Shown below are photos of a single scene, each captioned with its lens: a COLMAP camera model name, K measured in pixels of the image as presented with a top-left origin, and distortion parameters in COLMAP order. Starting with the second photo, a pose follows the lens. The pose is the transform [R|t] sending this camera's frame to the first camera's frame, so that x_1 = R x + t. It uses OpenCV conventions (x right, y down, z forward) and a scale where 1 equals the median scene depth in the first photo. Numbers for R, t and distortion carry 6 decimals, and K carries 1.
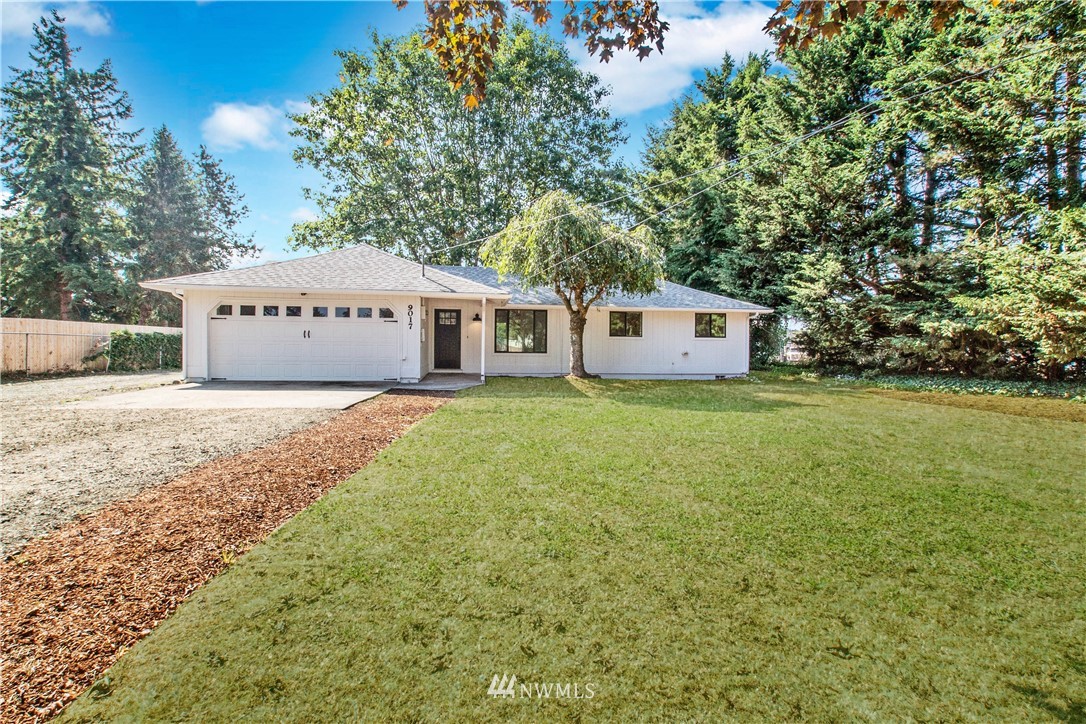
lens RADIAL K [[523.5, 0, 543.0], [0, 523.5, 362.0], [0, 0, 1]] dist [-0.001586, -0.000240]
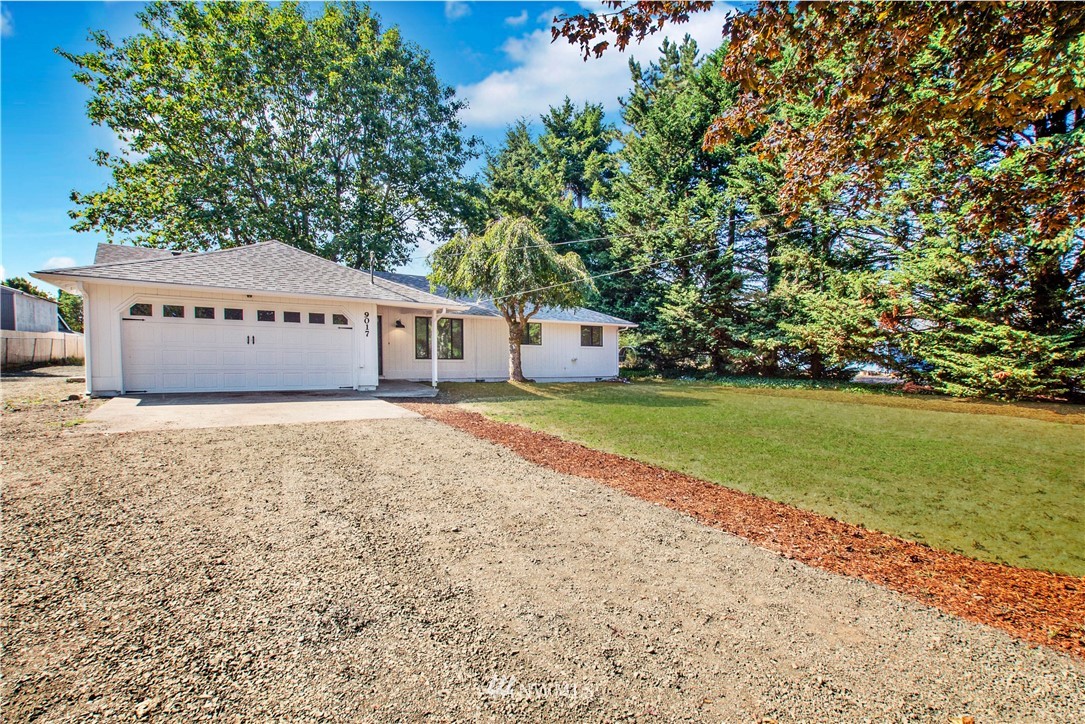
lens RADIAL K [[532.3, 0, 542.5], [0, 532.3, 362.0], [0, 0, 1]] dist [-0.000039, -0.000159]
pose [[0.904328, -0.000815, 0.426837, -0.324759], [0.002223, 0.999994, -0.002802, -0.009123], [-0.426832, 0.003483, 0.904324, -0.047108]]
